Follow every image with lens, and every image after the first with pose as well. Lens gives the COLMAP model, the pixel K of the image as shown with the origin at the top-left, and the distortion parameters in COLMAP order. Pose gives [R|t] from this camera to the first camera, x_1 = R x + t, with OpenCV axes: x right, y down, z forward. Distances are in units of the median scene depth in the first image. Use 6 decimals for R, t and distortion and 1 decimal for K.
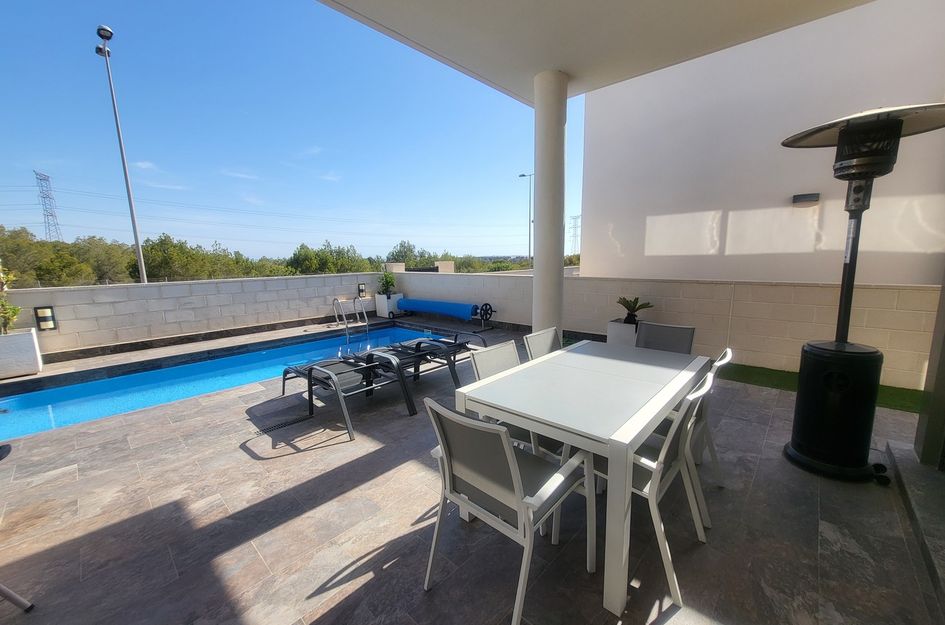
lens RADIAL K [[367.7, 0, 476.8], [0, 367.7, 314.4], [0, 0, 1]] dist [-0.000262, -0.000308]
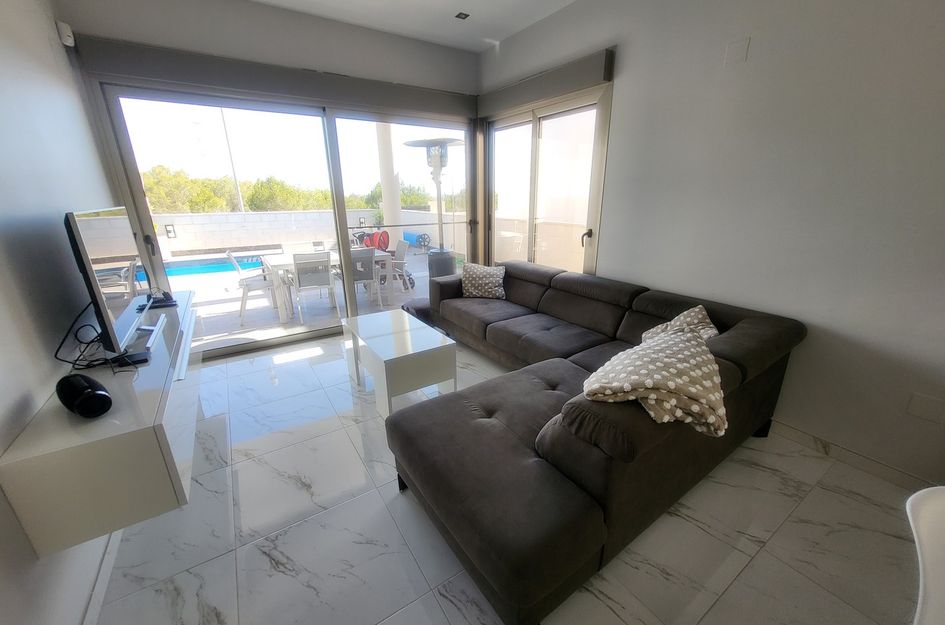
lens RADIAL K [[367.7, 0, 476.8], [0, 367.7, 314.4], [0, 0, 1]] dist [-0.000262, -0.000308]
pose [[0.968251, 0.087804, -0.234053, 0.740194], [-0.048953, 0.984755, 0.166915, 0.036121], [0.245141, -0.150159, 0.957788, -0.428487]]
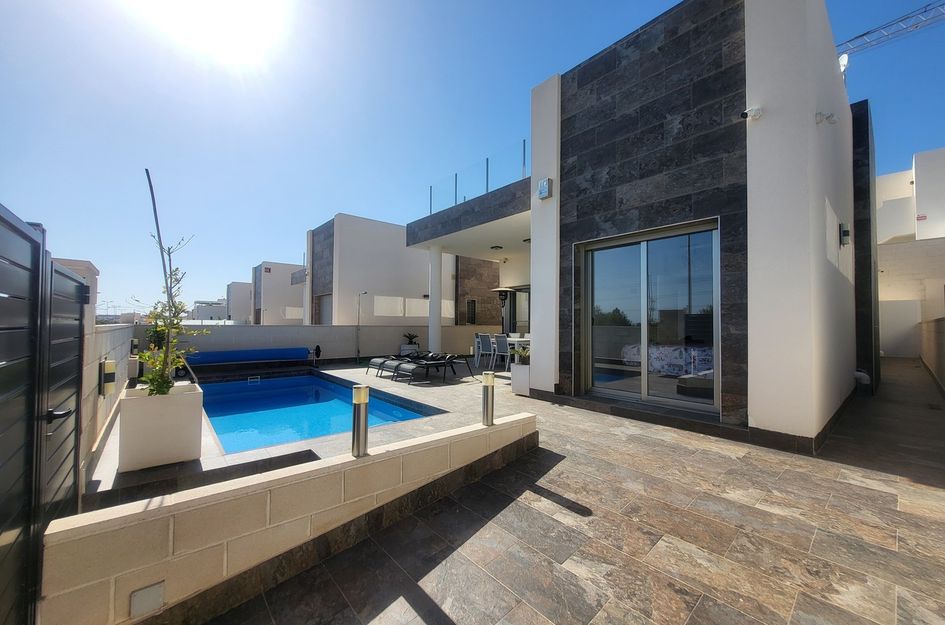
lens RADIAL K [[367.7, 0, 476.8], [0, 367.7, 314.4], [0, 0, 1]] dist [-0.000262, -0.000308]
pose [[0.121752, 0.044558, 0.991560, -1.731083], [0.145014, 0.987474, -0.062180, 0.037633], [-0.981910, 0.151360, 0.113766, 0.344895]]
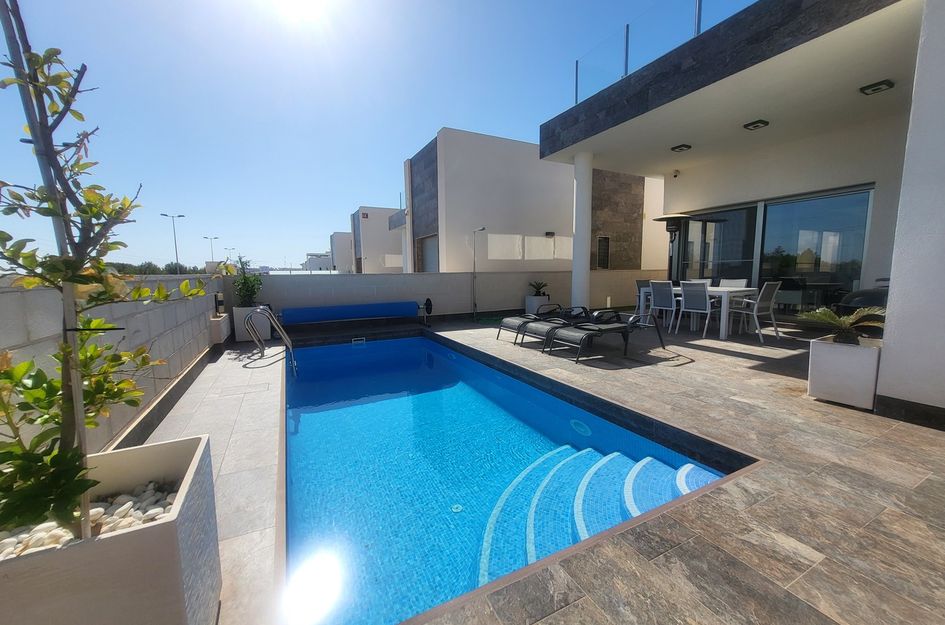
lens RADIAL K [[367.7, 0, 476.8], [0, 367.7, 314.4], [0, 0, 1]] dist [-0.000262, -0.000308]
pose [[0.346816, -0.096008, 0.933007, -1.282084], [0.151060, 0.987479, 0.045461, -0.014725], [-0.925689, 0.125173, 0.356976, 0.680349]]
